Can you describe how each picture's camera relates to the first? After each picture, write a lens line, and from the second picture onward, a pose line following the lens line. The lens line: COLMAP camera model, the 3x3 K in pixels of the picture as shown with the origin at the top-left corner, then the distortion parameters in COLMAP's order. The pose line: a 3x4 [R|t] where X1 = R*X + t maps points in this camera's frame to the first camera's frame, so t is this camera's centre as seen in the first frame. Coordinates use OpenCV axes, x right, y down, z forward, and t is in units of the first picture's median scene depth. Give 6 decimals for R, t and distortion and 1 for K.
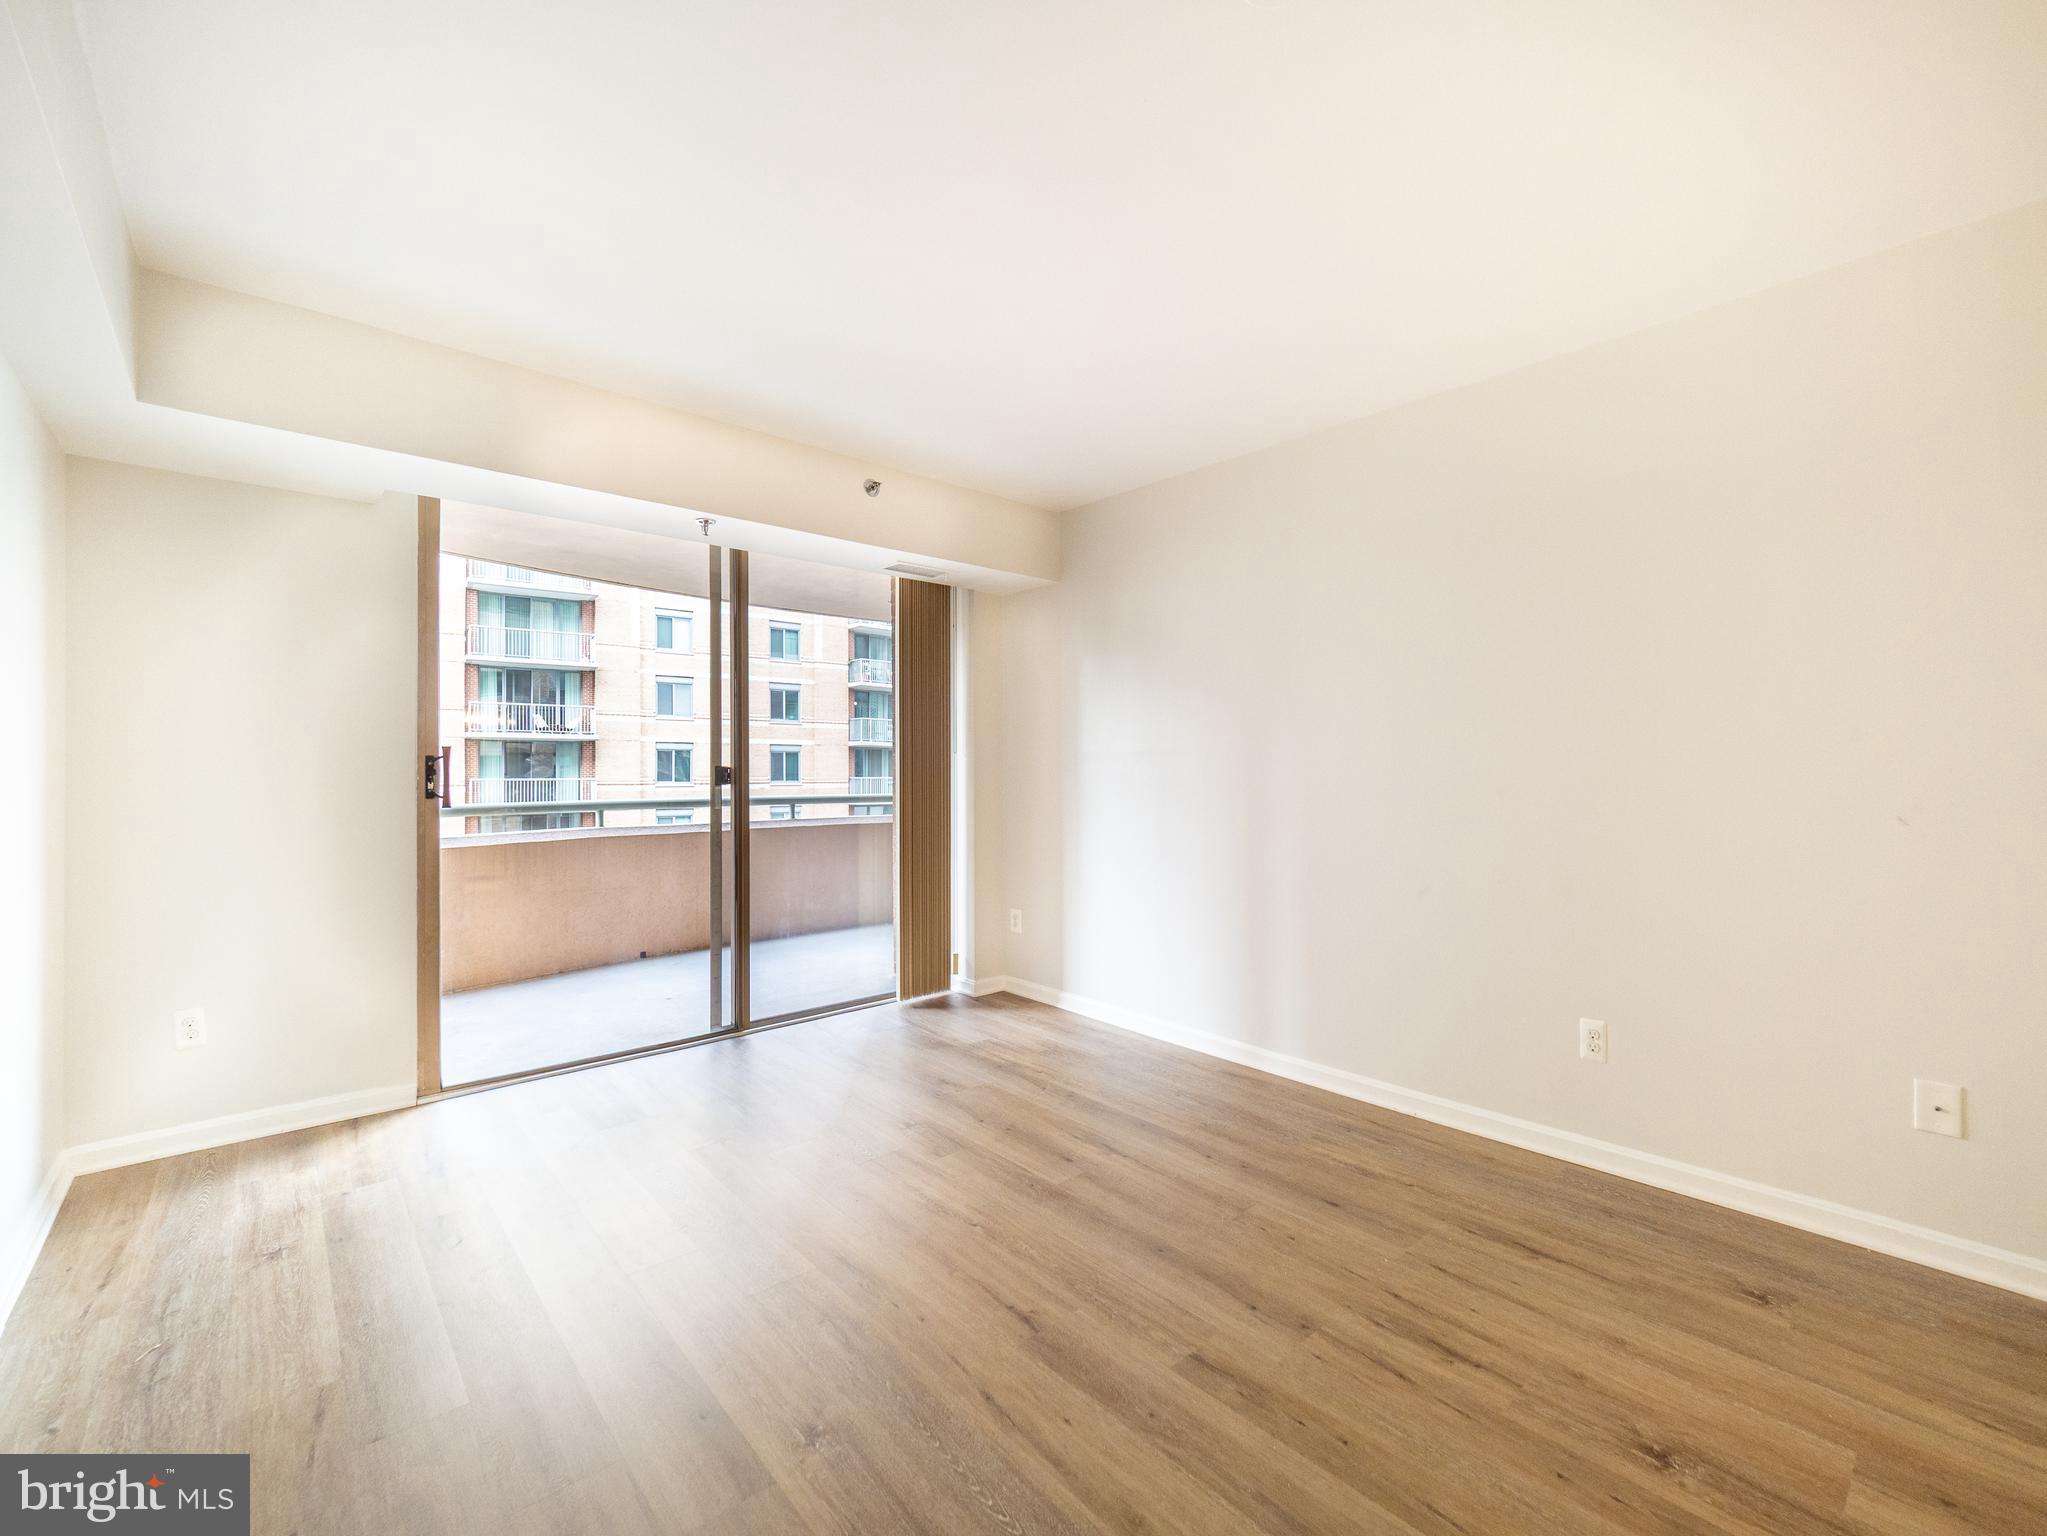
lens RADIAL K [[882.5, 0, 1030.2], [0, 882.5, 796.5], [0, 0, 1]] dist [-0.002717, -0.000853]
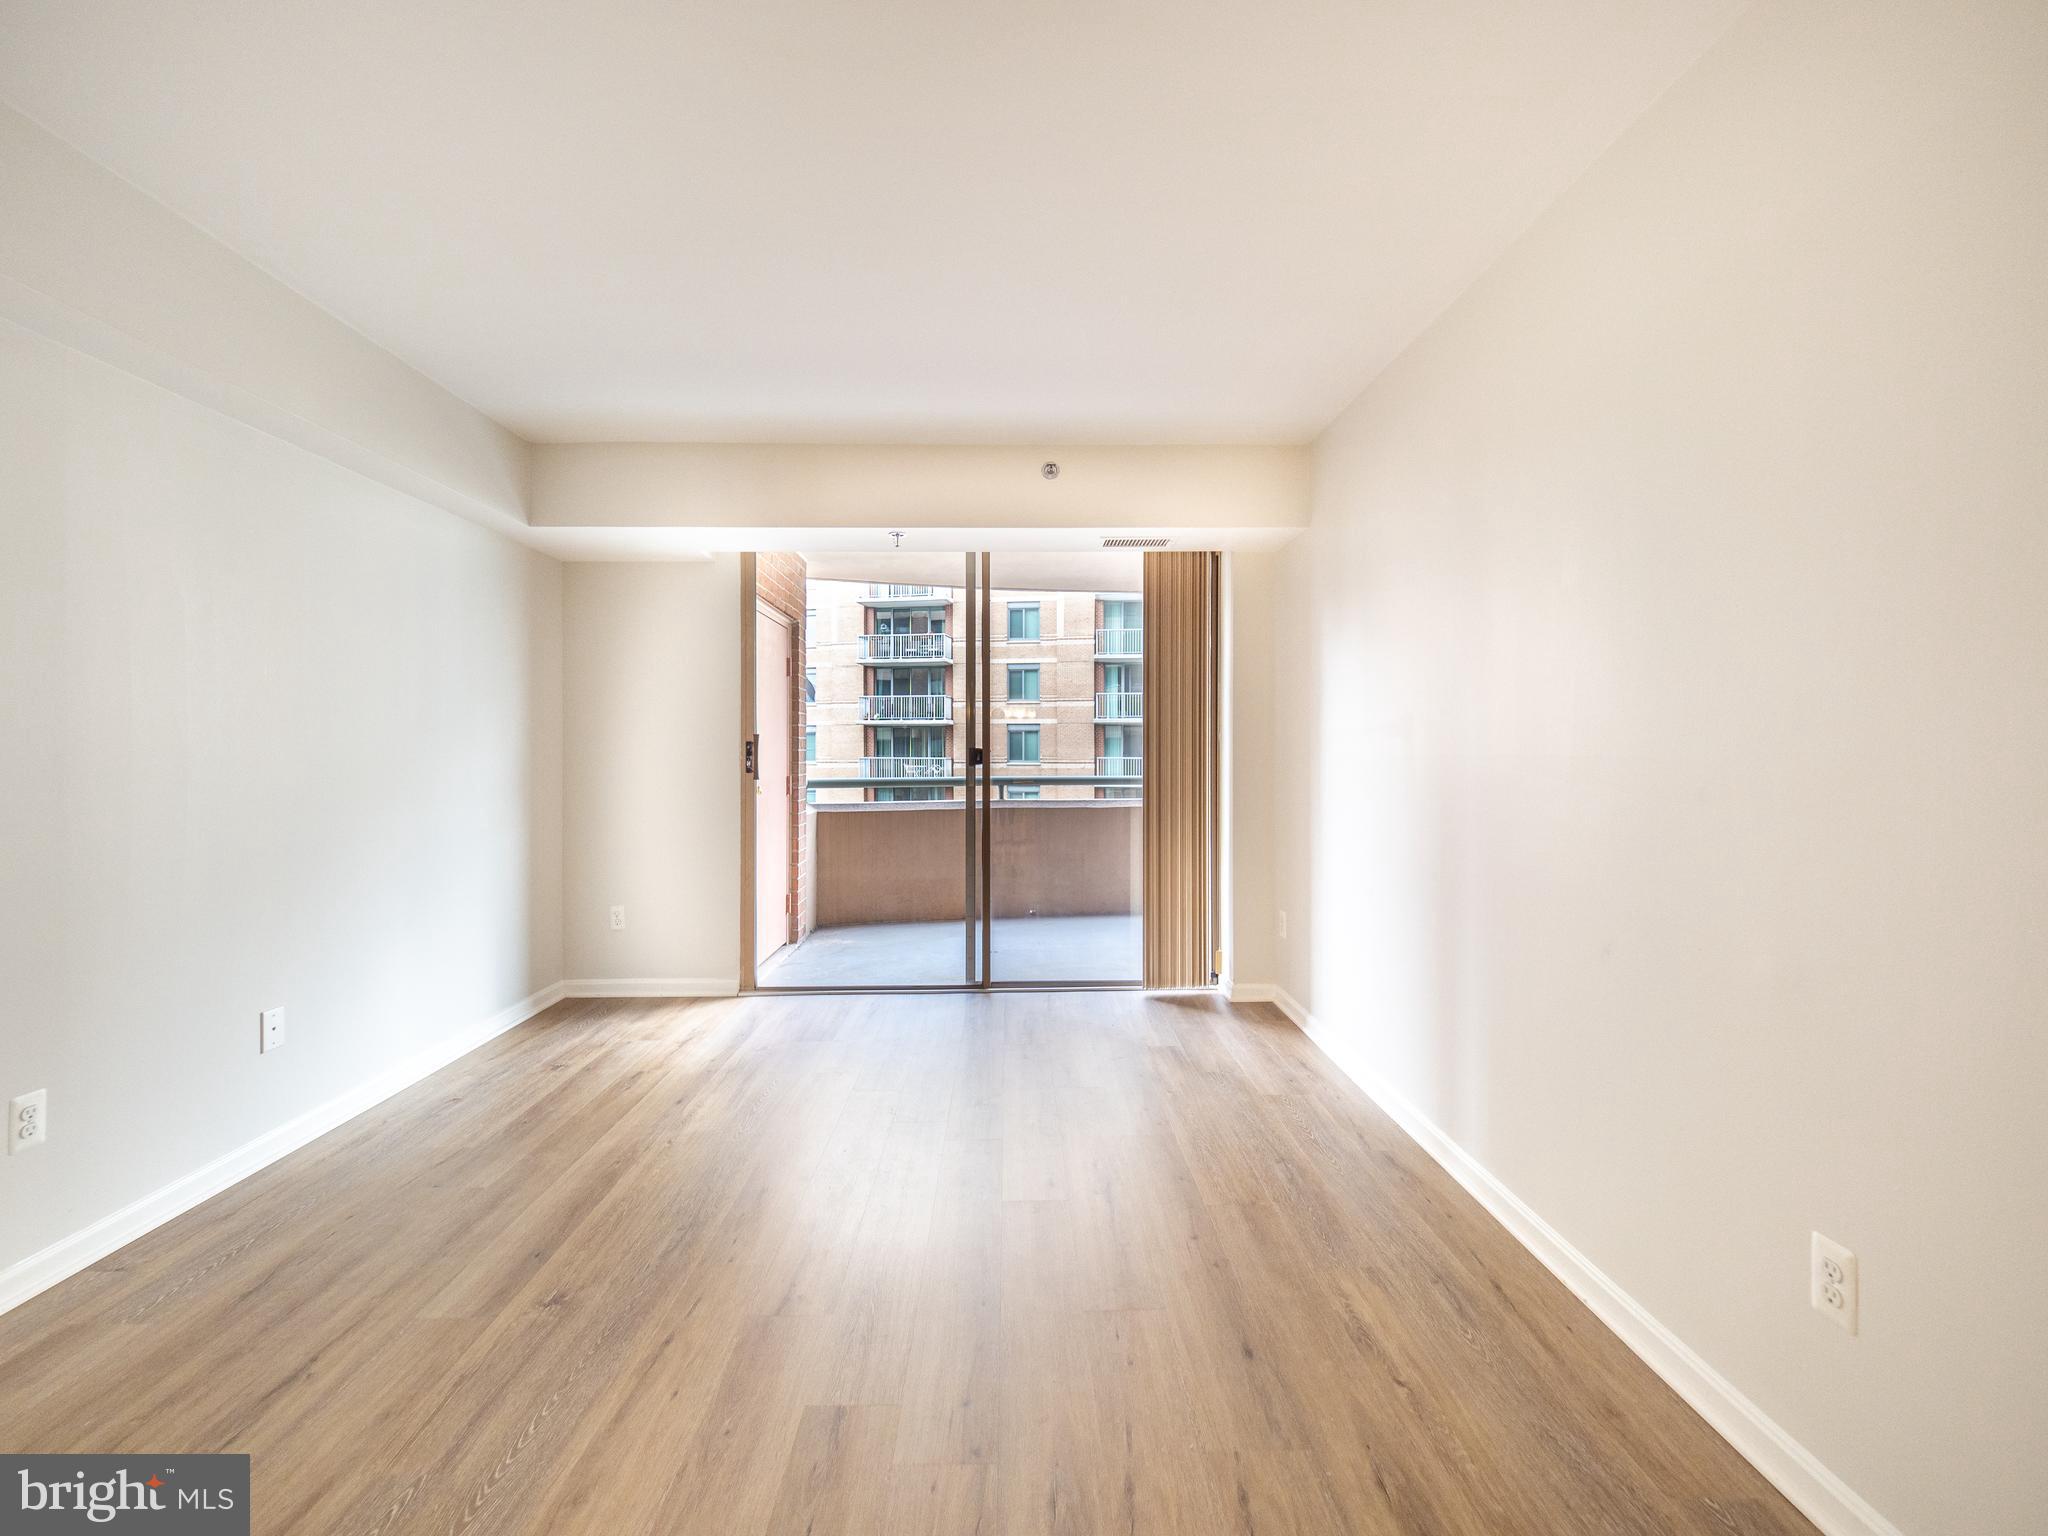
lens RADIAL K [[867.2, 0, 1020.4], [0, 867.2, 790.6], [0, 0, 1]] dist [0.002139, -0.004519]
pose [[0.754152, 0.028176, -0.656095, 0.411215], [-0.016566, 0.999577, 0.023884, -0.008863], [0.656491, -0.007143, 0.754300, 0.212848]]
